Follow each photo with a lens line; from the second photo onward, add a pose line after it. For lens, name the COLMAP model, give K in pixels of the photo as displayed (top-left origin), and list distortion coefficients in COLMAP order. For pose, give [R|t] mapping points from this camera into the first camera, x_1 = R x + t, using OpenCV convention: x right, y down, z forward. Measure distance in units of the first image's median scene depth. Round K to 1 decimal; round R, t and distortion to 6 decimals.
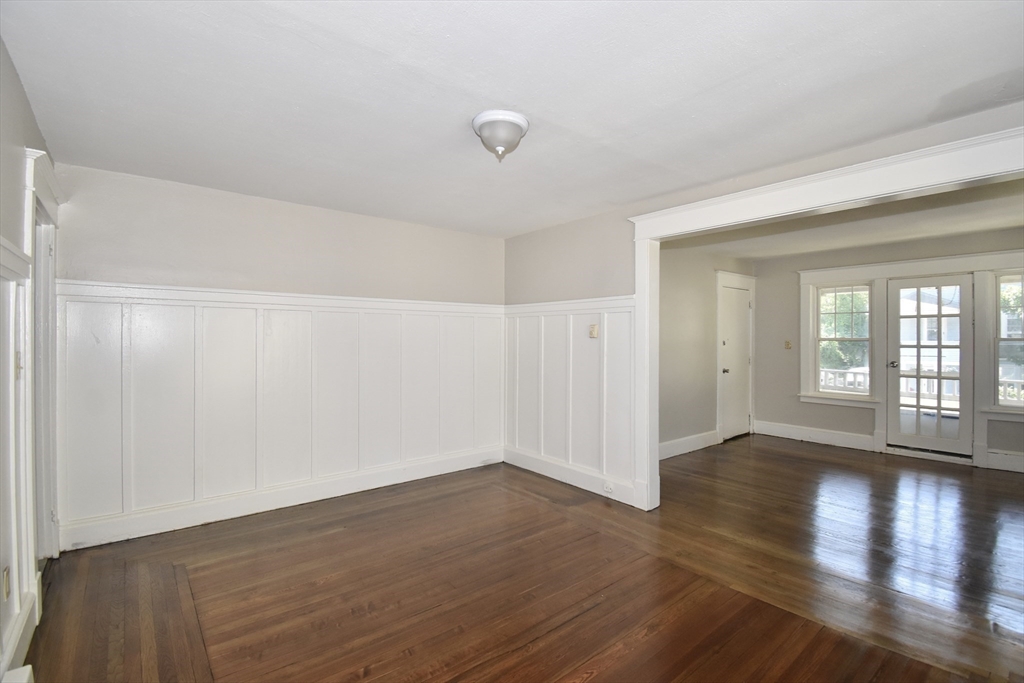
lens RADIAL K [[465.7, 0, 522.8], [0, 465.7, 340.4], [0, 0, 1]] dist [0.001157, -0.015310]
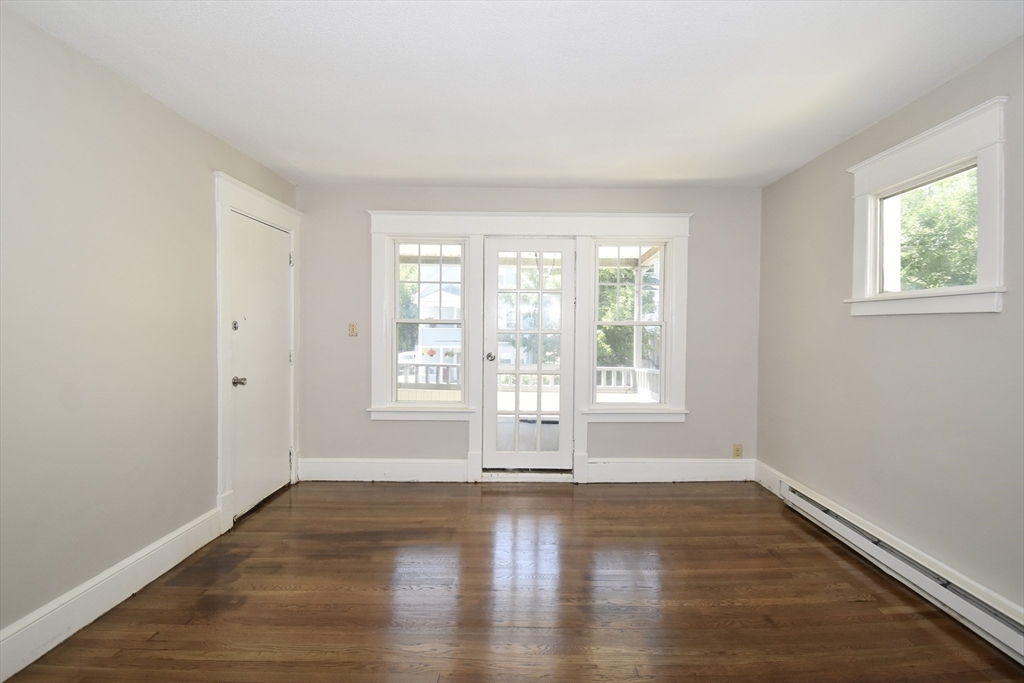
lens RADIAL K [[450.0, 0, 513.5], [0, 450.0, 335.6], [0, 0, 1]] dist [0.001715, 0.000093]
pose [[0.641860, -0.009695, 0.766761, 0.286748], [-0.005720, 0.999832, 0.017430, 0.006437], [-0.766800, -0.015574, 0.641697, 0.520862]]
